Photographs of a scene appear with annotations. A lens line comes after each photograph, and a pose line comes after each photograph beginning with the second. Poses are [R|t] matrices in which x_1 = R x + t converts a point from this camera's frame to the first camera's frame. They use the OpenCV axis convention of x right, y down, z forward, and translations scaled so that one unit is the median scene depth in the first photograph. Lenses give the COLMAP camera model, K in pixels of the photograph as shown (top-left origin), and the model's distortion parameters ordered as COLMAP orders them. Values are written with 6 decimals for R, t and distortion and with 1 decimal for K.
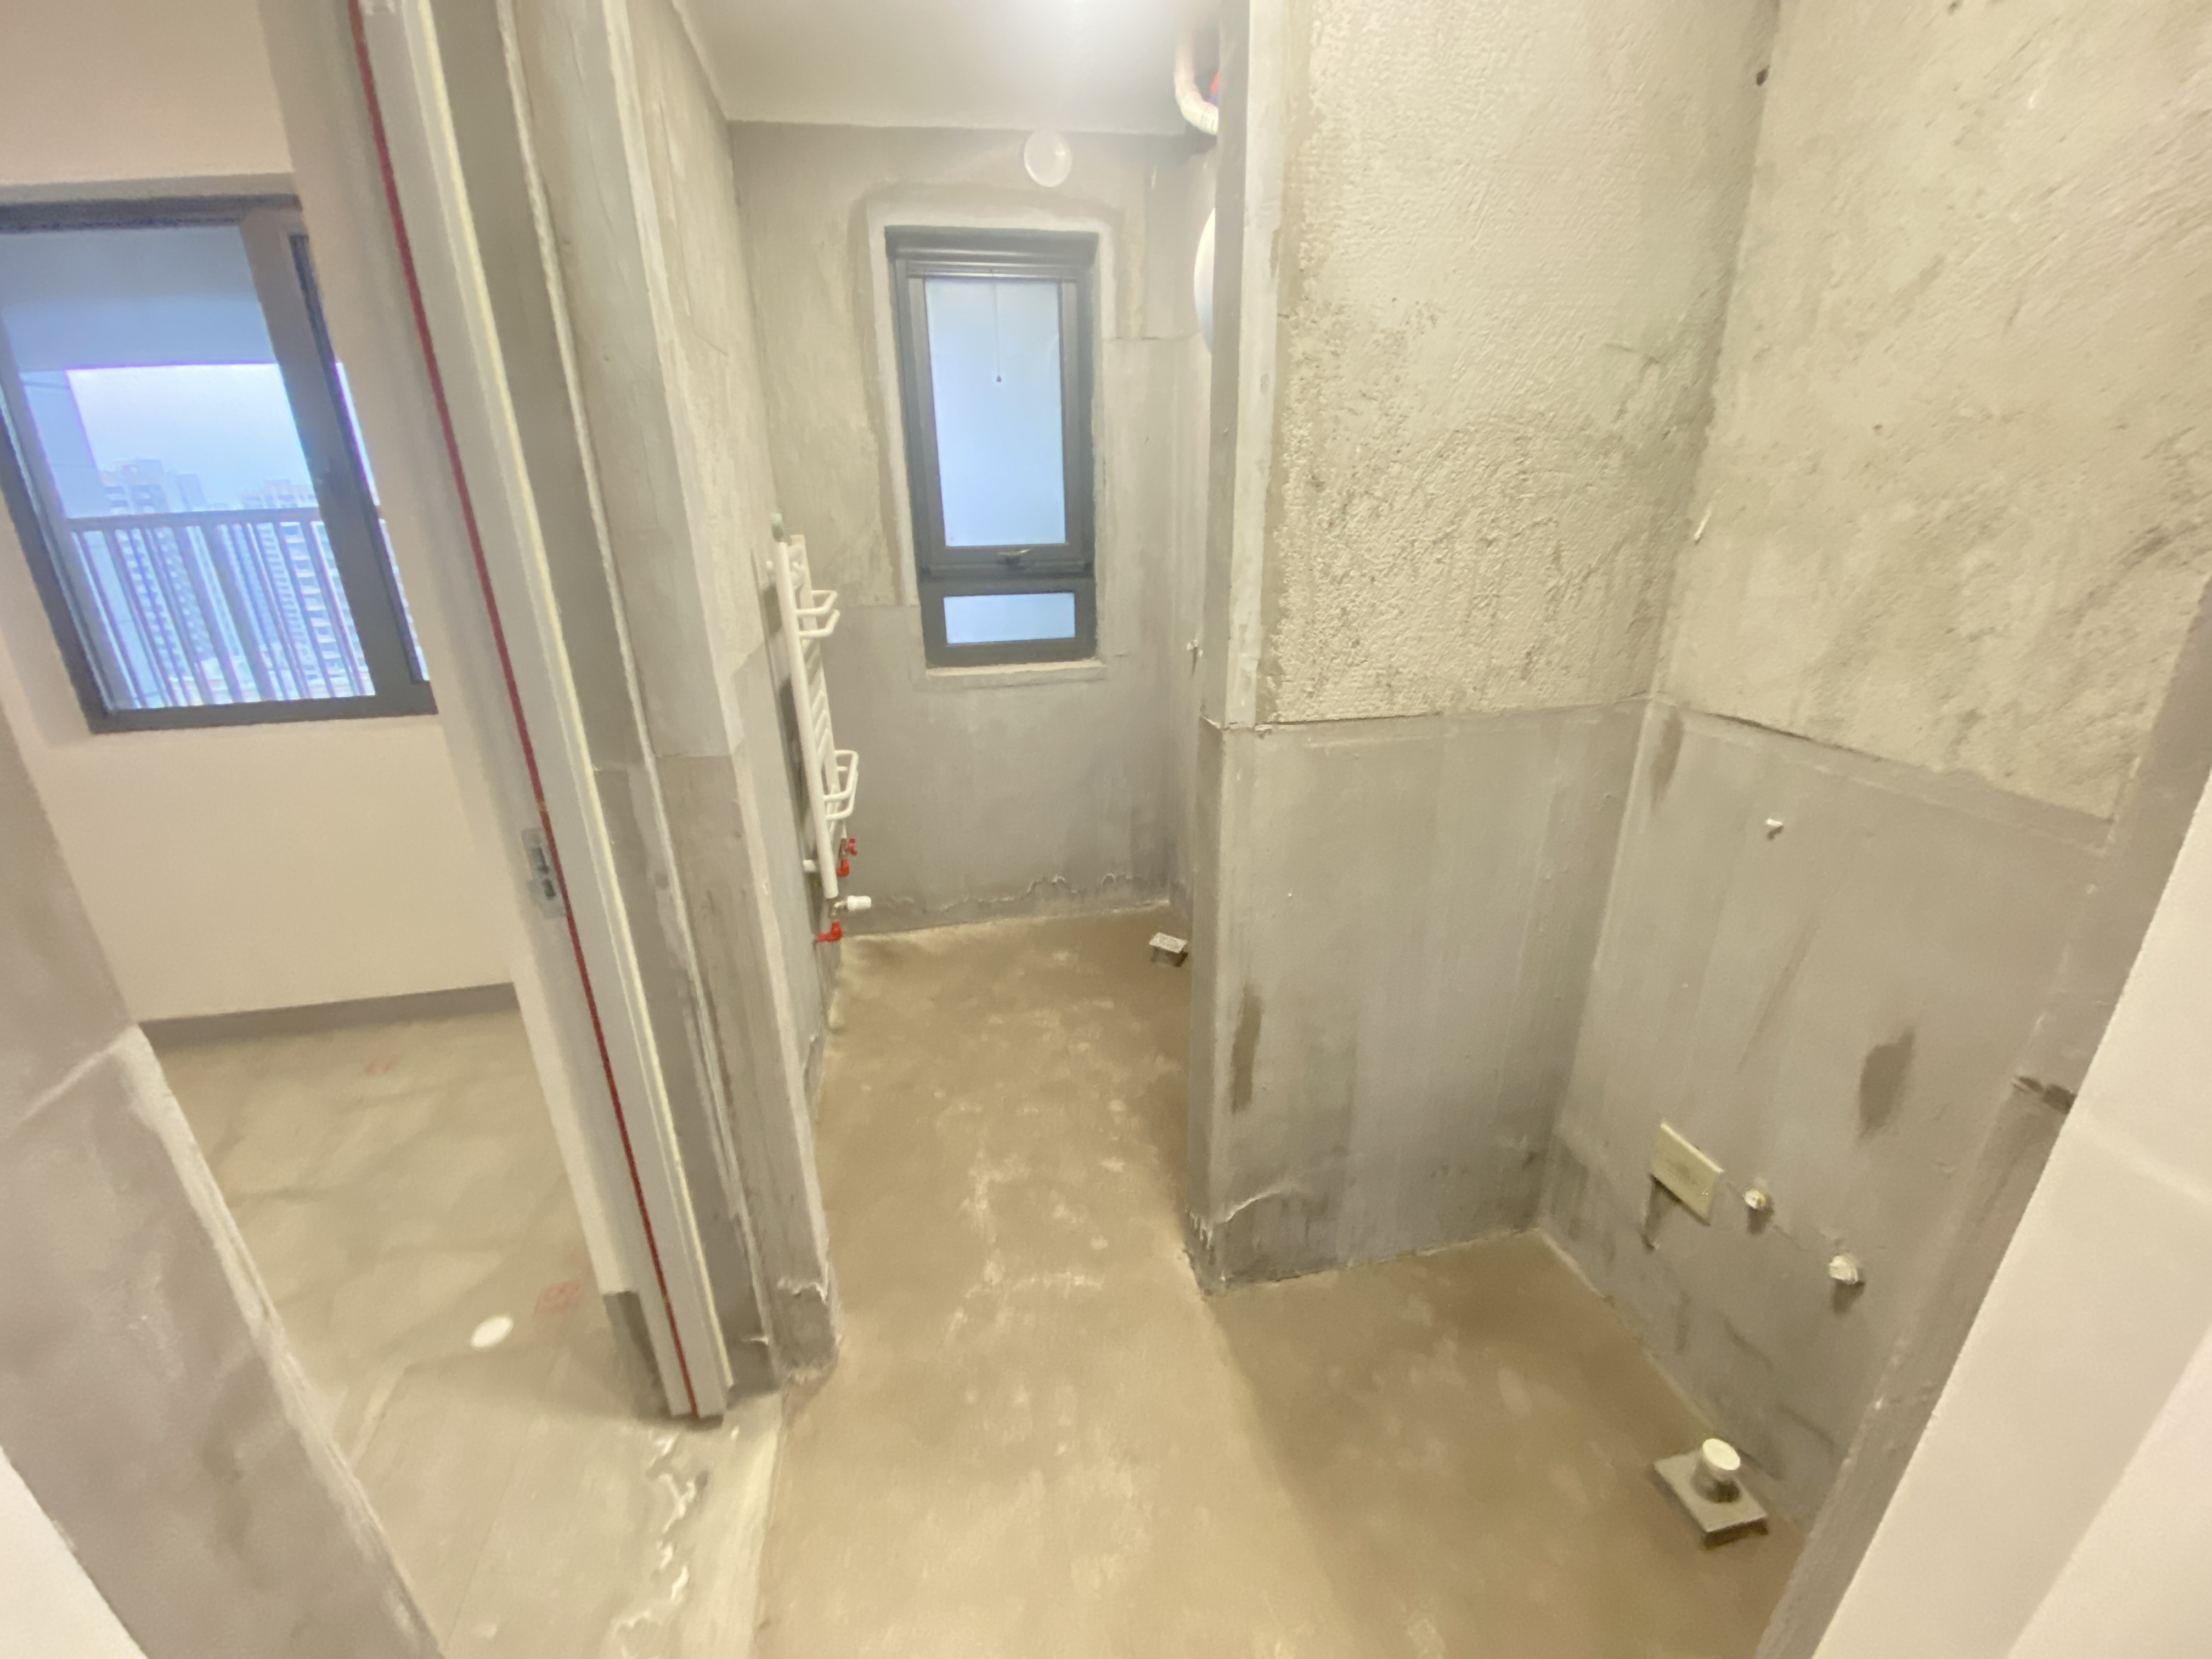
lens RADIAL K [[904.7, 0, 1095.1], [0, 904.7, 817.9], [0, 0, 1]] dist [0.000853, -0.006997]
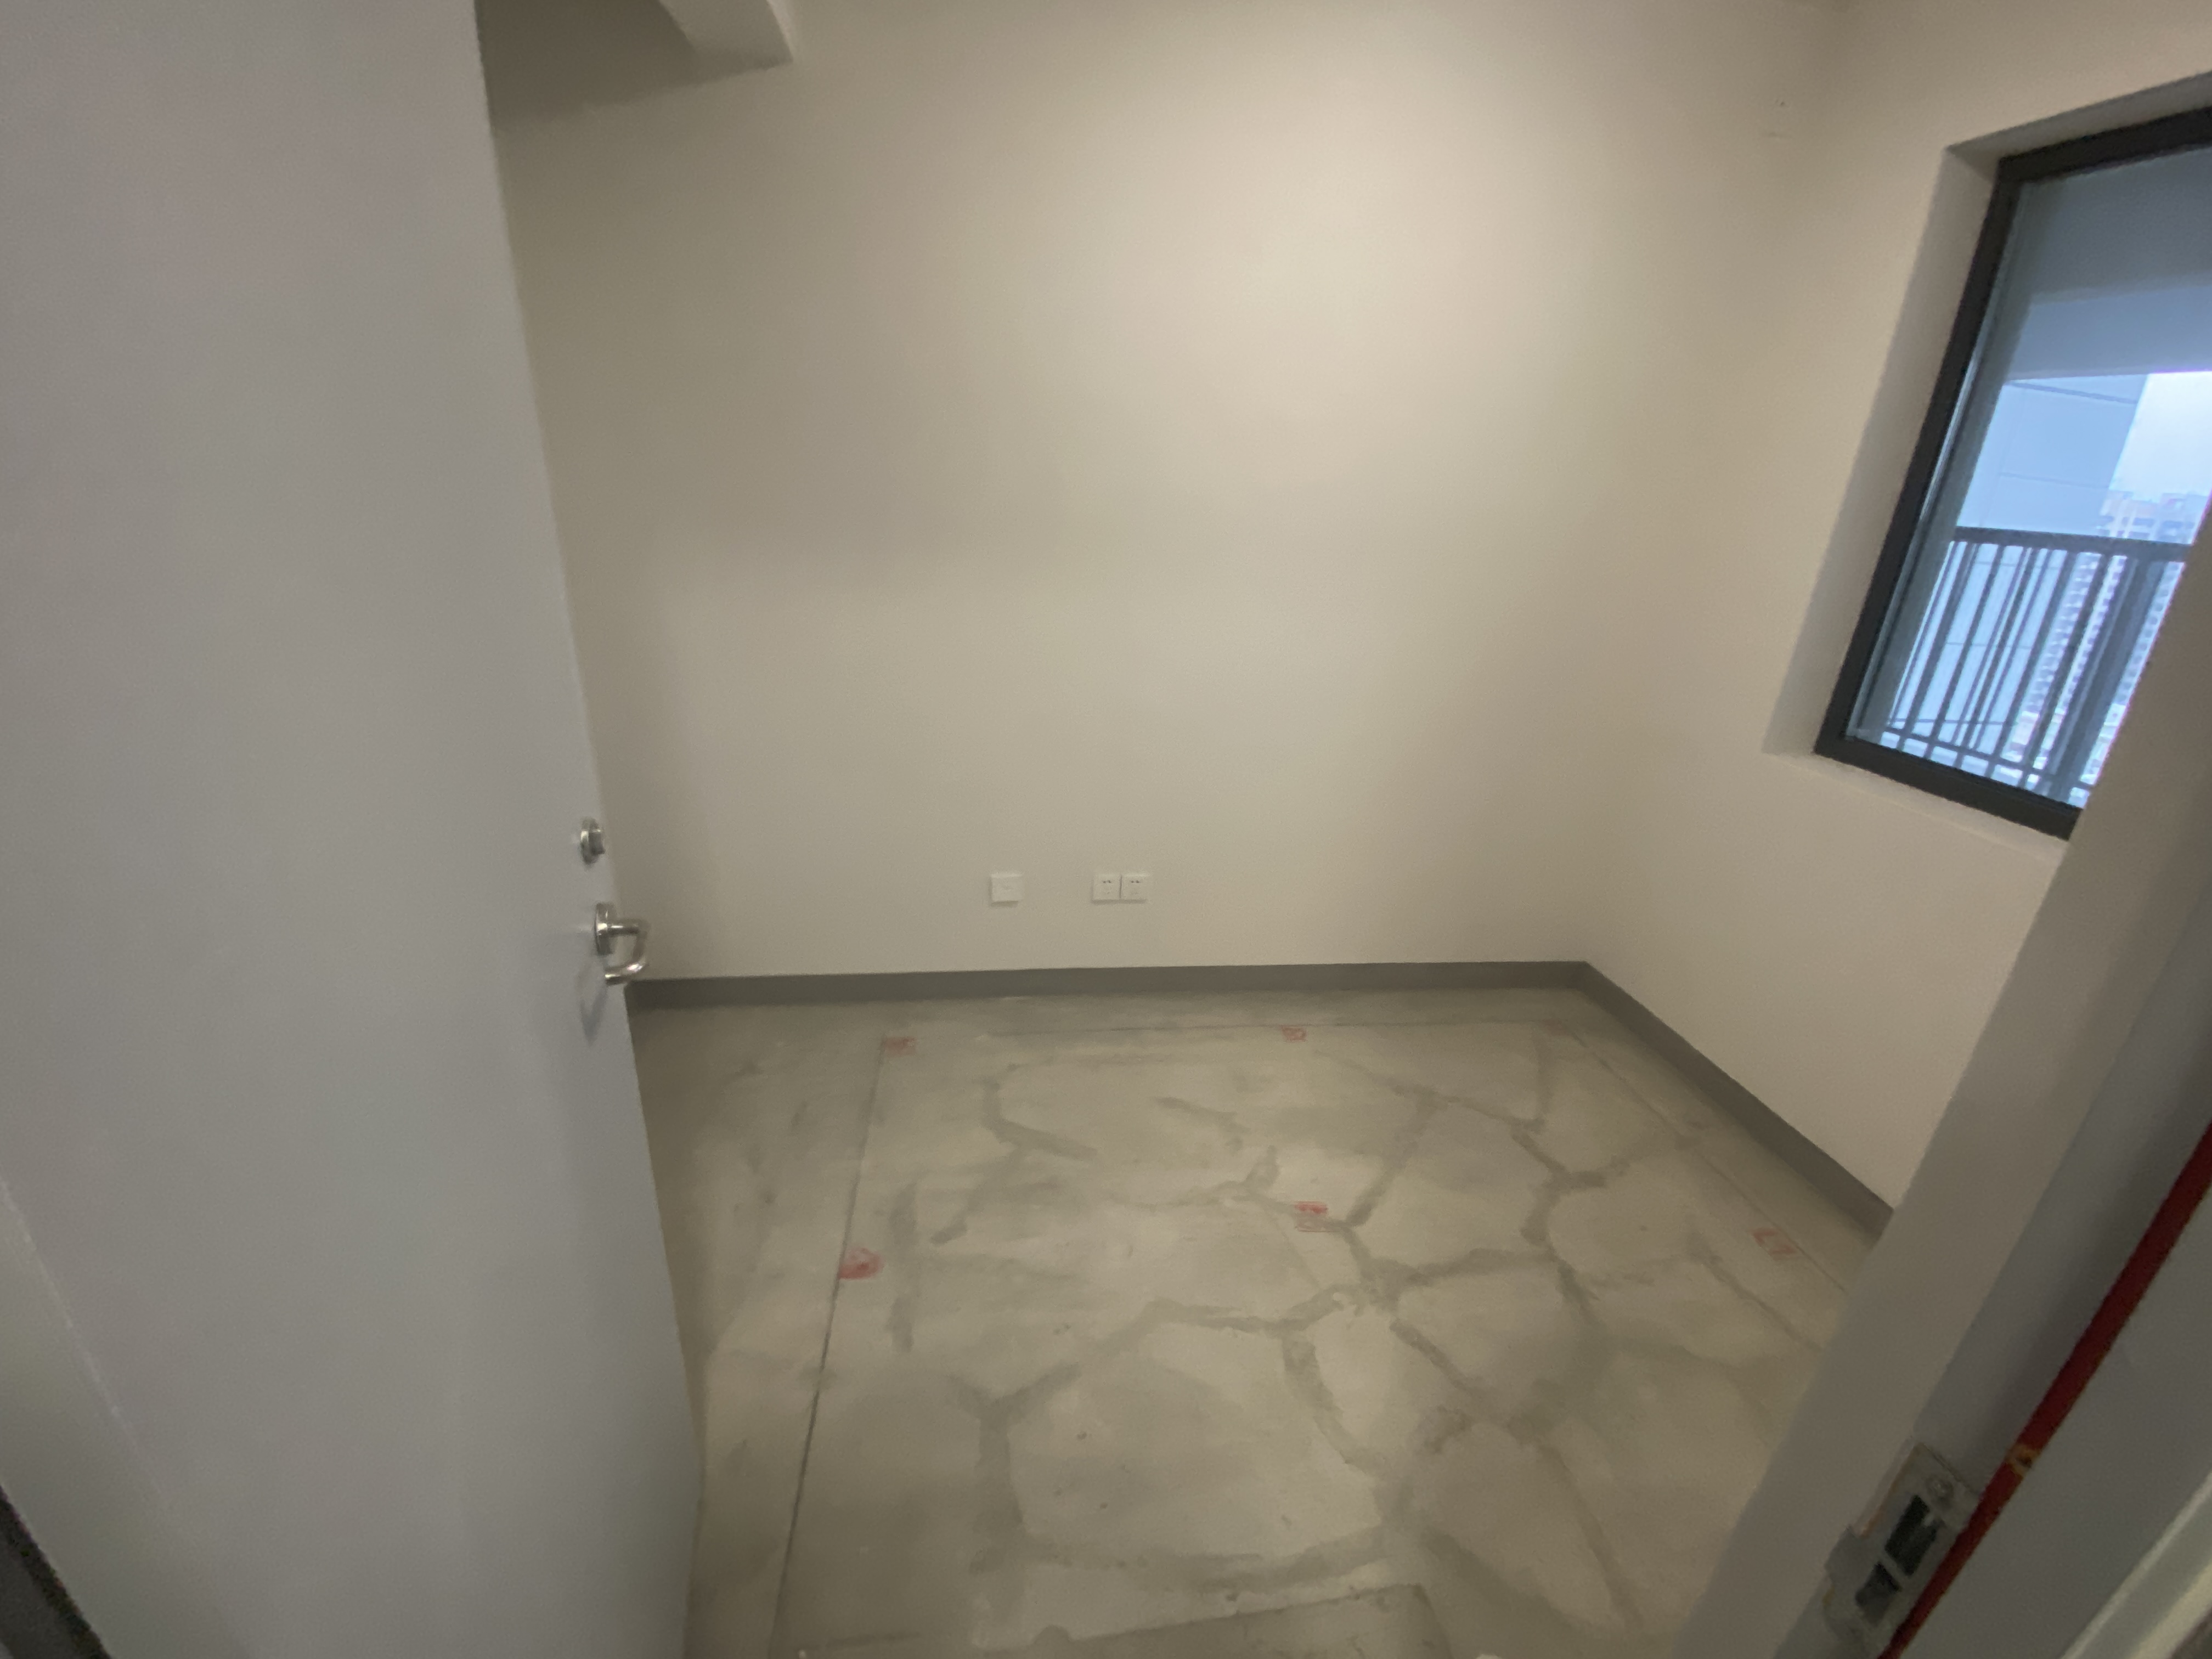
lens RADIAL K [[904.7, 0, 1095.1], [0, 904.7, 817.9], [0, 0, 1]] dist [0.000853, -0.006997]
pose [[-0.076390, 0.372302, -0.924962, -0.183956], [-0.390782, 0.842276, 0.371294, -0.097075], [0.917308, 0.389822, 0.081148, 0.283761]]
